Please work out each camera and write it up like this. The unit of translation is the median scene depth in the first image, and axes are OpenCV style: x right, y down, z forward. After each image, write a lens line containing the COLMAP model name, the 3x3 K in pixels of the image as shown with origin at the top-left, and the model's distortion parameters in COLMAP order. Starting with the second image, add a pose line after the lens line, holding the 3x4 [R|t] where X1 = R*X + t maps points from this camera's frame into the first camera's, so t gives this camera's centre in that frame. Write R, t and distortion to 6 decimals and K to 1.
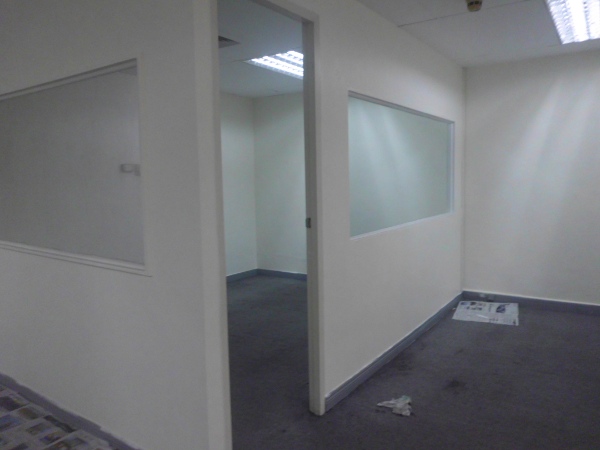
lens RADIAL K [[474.1, 0, 300.4], [0, 474.1, 224.5], [0, 0, 1]] dist [0.000343, 0.000001]
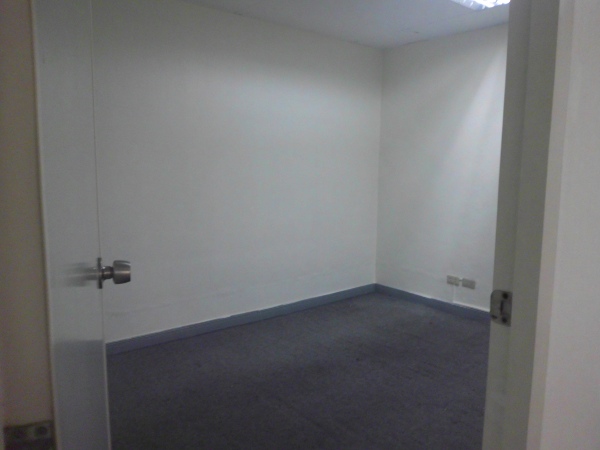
lens RADIAL K [[477.0, 0, 301.7], [0, 477.0, 225.0], [0, 0, 1]] dist [-0.051277, 0.018441]
pose [[0.962608, 0.064224, -0.263173, -0.013325], [-0.054119, 0.997498, 0.045477, -0.027176], [0.265436, -0.029534, 0.963676, 0.279412]]
